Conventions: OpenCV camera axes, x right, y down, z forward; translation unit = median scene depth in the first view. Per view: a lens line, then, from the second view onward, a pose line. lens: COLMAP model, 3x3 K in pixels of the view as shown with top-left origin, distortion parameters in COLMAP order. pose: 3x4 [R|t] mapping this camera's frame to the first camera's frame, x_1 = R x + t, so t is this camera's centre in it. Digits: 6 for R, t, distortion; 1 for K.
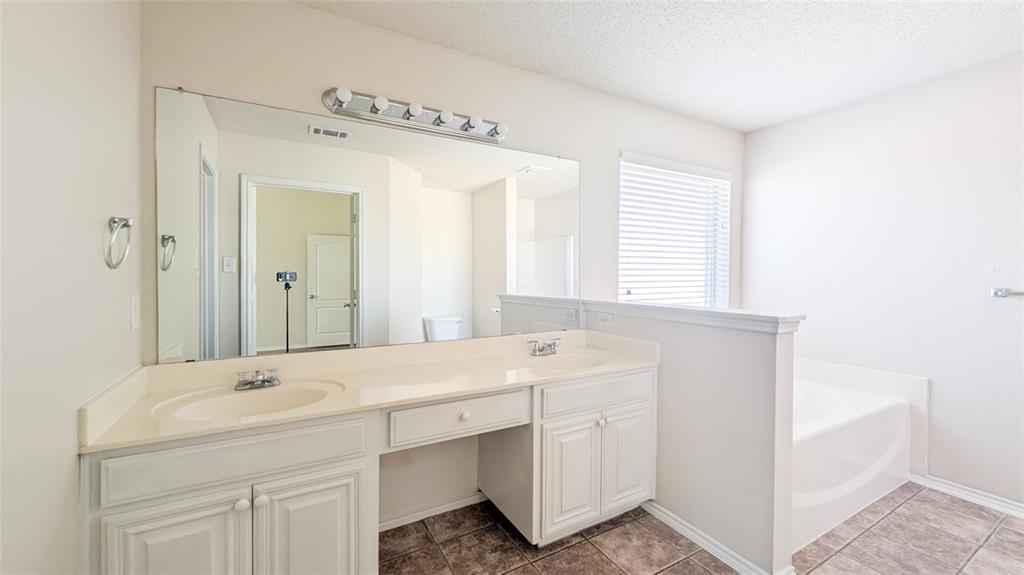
lens RADIAL K [[399.3, 0, 488.2], [0, 399.3, 284.4], [0, 0, 1]] dist [-0.000331, 0.000324]
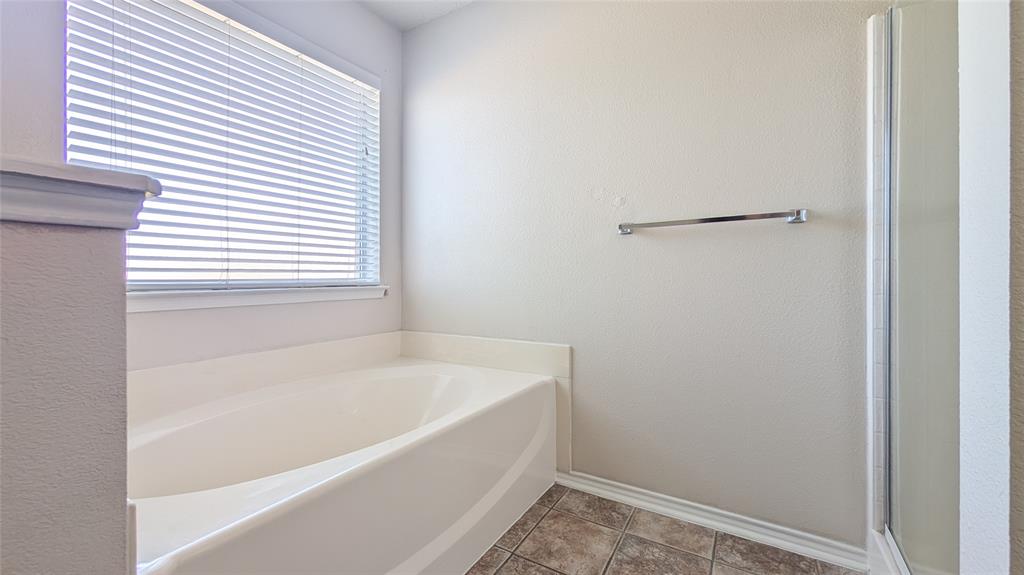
lens RADIAL K [[399.3, 0, 521.5], [0, 399.3, 281.6], [0, 0, 1]] dist [-0.000331, 0.000324]
pose [[0.851244, 0.000519, 0.524770, 0.597207], [0.013079, 0.999668, -0.022206, 0.124117], [-0.524608, 0.025766, 0.850954, 0.375282]]
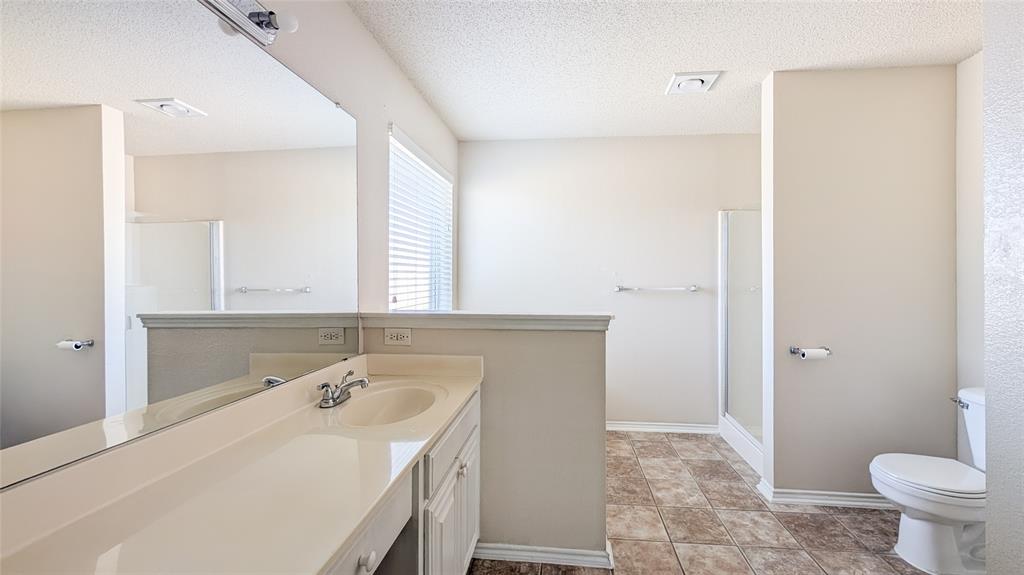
lens RADIAL K [[427.9, 0, 527.7], [0, 427.9, 278.0], [0, 0, 1]] dist [0.002499, -0.000022]
pose [[0.541401, -0.003332, 0.840758, -0.260885], [0.023657, 0.999657, -0.011272, -0.008938], [-0.840432, 0.025992, 0.541293, 0.346703]]
